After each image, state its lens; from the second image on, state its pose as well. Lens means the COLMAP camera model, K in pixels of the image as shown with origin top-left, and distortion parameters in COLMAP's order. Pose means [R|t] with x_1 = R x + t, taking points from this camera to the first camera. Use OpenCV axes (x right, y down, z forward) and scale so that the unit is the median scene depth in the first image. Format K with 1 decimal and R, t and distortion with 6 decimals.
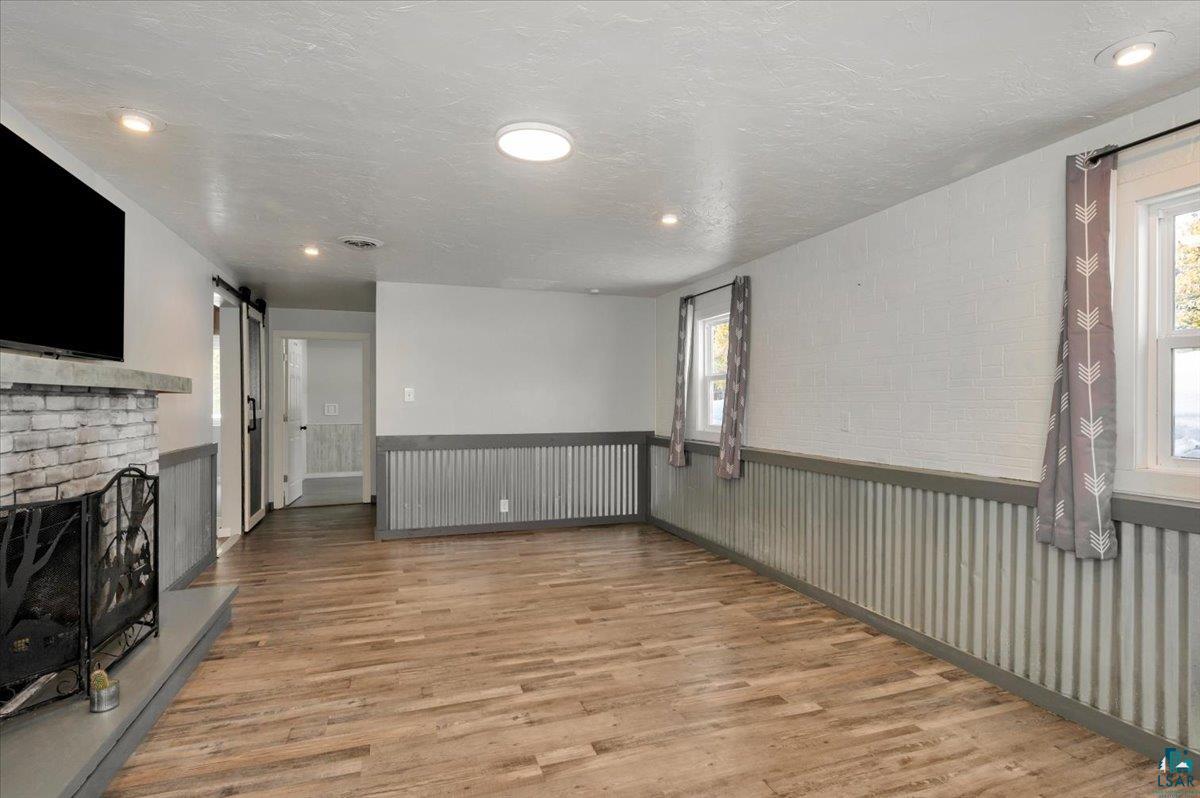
lens RADIAL K [[595.6, 0, 599.5], [0, 595.6, 403.9], [0, 0, 1]] dist [-0.000140, -0.000035]
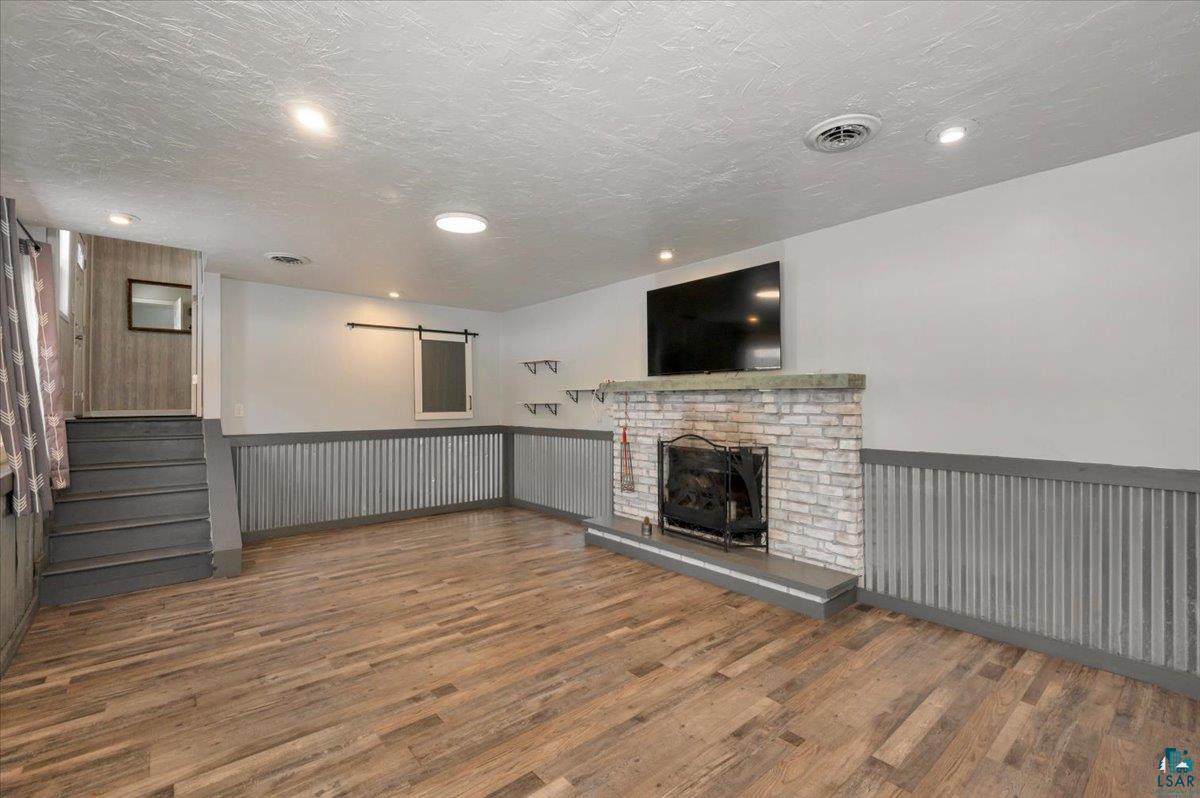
lens RADIAL K [[522.4, 0, 597.2], [0, 522.4, 398.5], [0, 0, 1]] dist [0.000018, -0.000093]
pose [[-0.933970, 0.001959, -0.357347, 0.033418], [0.002881, 0.999994, -0.002050, 0.000674], [0.357340, -0.002944, -0.933970, 2.012340]]
